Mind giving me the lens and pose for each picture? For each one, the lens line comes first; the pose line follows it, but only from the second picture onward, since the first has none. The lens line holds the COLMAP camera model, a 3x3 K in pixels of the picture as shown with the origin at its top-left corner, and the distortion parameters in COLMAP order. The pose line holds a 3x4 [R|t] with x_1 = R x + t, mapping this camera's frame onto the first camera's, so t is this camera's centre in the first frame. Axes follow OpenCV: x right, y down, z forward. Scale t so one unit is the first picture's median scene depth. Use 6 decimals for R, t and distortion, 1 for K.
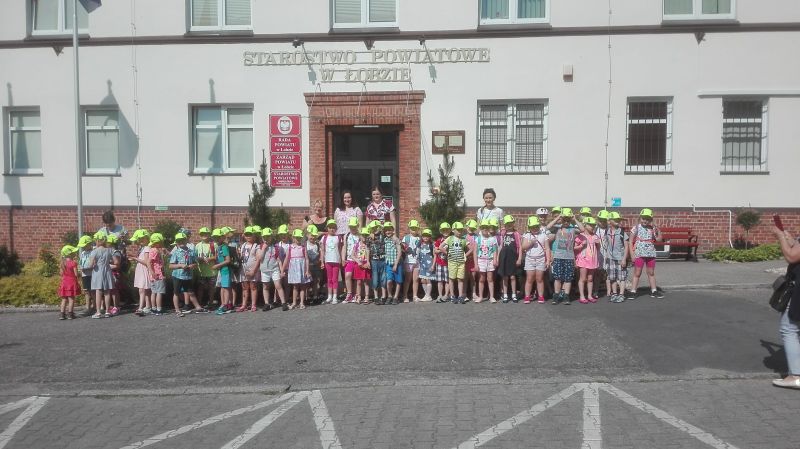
lens RADIAL K [[674.5, 0, 438.0], [0, 674.5, 217.3], [0, 0, 1]] dist [0.067953, -0.109099]
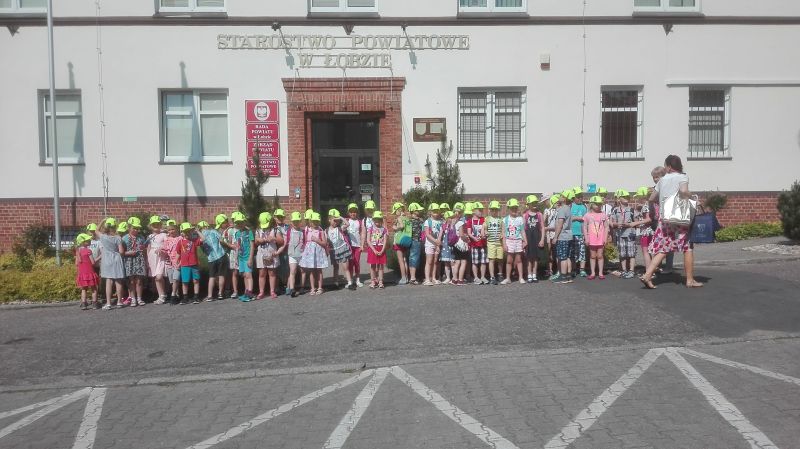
lens RADIAL K [[674.5, 0, 407.7], [0, 674.5, 227.9], [0, 0, 1]] dist [0.067953, -0.109099]
pose [[0.991881, -0.017038, 0.126026, -0.148119], [0.015629, 0.999804, 0.012159, 0.021795], [-0.126208, -0.010091, 0.991952, 0.012442]]
